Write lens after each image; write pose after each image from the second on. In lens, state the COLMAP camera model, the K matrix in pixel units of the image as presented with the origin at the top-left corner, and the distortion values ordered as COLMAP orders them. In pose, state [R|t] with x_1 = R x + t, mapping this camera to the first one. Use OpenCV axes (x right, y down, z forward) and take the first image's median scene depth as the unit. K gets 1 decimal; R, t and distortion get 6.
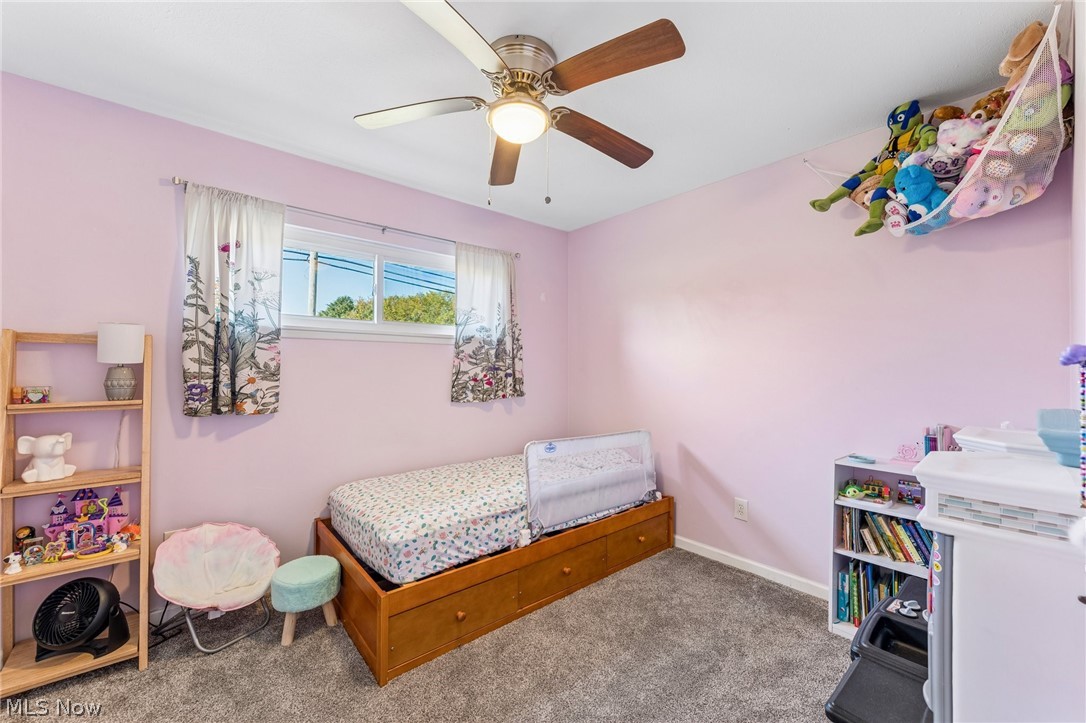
lens RADIAL K [[428.6, 0, 541.1], [0, 428.6, 364.1], [0, 0, 1]] dist [-0.000938, -0.000110]
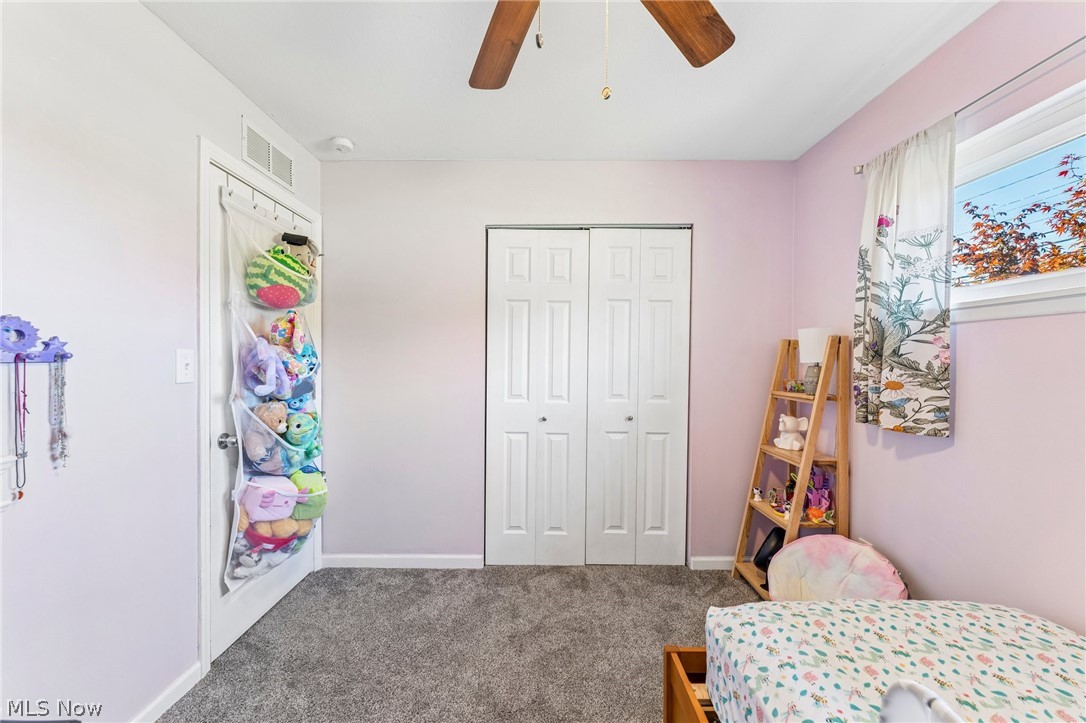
lens RADIAL K [[428.6, 0, 541.1], [0, 428.6, 364.1], [0, 0, 1]] dist [-0.000938, -0.000110]
pose [[-0.639500, -0.001258, -0.768790, 0.298293], [-0.009100, 0.999941, 0.005934, 0.001766], [0.768737, 0.010791, -0.639474, 0.983022]]
